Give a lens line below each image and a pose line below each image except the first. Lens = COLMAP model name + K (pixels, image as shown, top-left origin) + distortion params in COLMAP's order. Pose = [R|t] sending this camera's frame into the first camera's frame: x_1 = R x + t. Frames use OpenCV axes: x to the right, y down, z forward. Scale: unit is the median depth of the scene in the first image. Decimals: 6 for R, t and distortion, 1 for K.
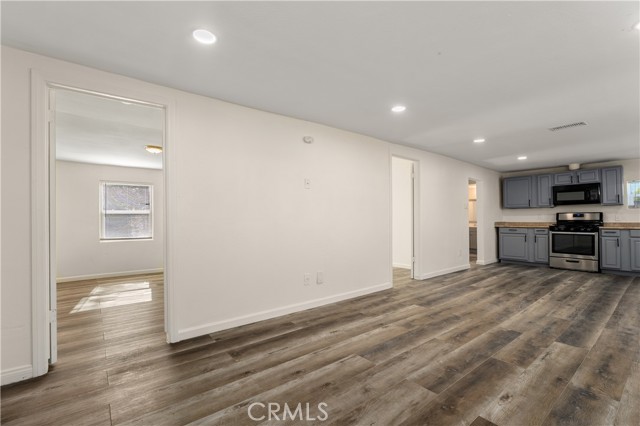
lens RADIAL K [[287.1, 0, 318.2], [0, 287.1, 215.9], [0, 0, 1]] dist [-0.008652, 0.000541]
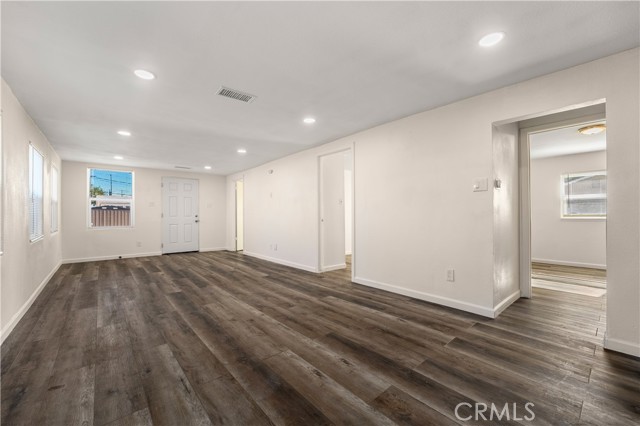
lens RADIAL K [[262.8, 0, 318.6], [0, 262.8, 212.1], [0, 0, 1]] dist [-0.012584, 0.000240]
pose [[0.021249, -0.003087, -0.999769, 1.594392], [0.020963, 0.999777, -0.002642, 0.010094], [0.999554, -0.020902, 0.021309, 1.199807]]
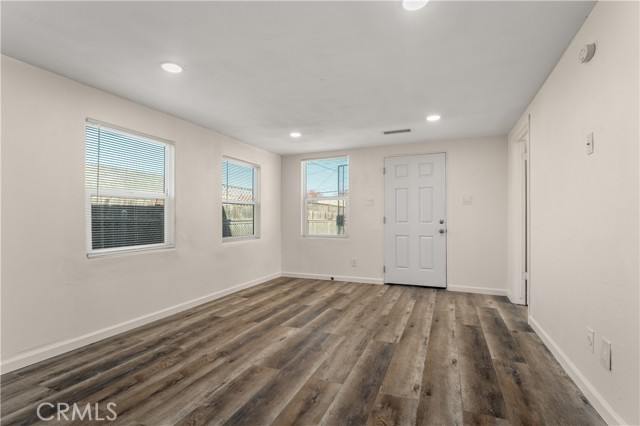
lens RADIAL K [[304.0, 0, 314.5], [0, 304.0, 220.3], [0, 0, 1]] dist [-0.004954, -0.000579]
pose [[-0.886713, 0.008069, -0.462250, 0.576470], [0.014023, 0.999857, -0.009446, 0.013929], [0.462108, -0.014858, -0.886699, 1.162207]]
